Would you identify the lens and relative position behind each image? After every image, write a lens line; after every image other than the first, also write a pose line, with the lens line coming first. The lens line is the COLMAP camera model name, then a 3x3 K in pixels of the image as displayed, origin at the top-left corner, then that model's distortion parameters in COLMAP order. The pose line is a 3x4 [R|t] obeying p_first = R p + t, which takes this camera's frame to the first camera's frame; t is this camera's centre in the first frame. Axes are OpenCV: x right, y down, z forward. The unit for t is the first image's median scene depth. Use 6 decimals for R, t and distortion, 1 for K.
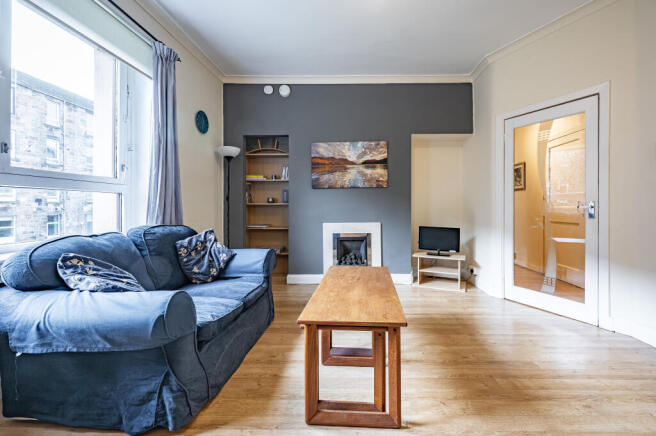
lens RADIAL K [[274.6, 0, 332.0], [0, 274.6, 207.9], [0, 0, 1]] dist [0.001134, 0.000079]
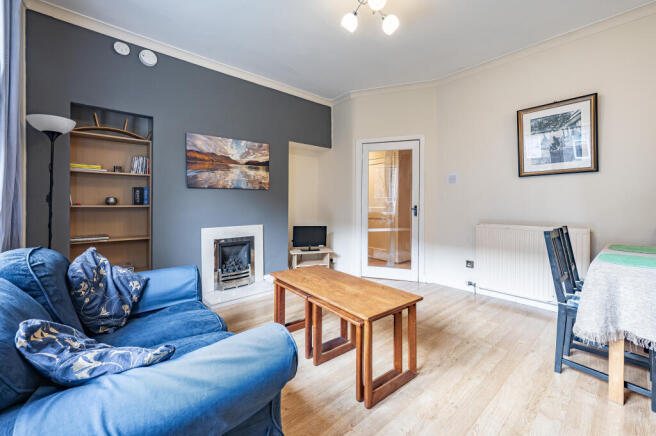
lens RADIAL K [[274.6, 0, 332.0], [0, 274.6, 207.9], [0, 0, 1]] dist [0.001134, 0.000079]
pose [[0.733128, -0.007657, 0.680047, -0.321267], [0.002962, 0.999963, 0.008066, -0.014938], [-0.680084, -0.003899, 0.733124, 0.093713]]
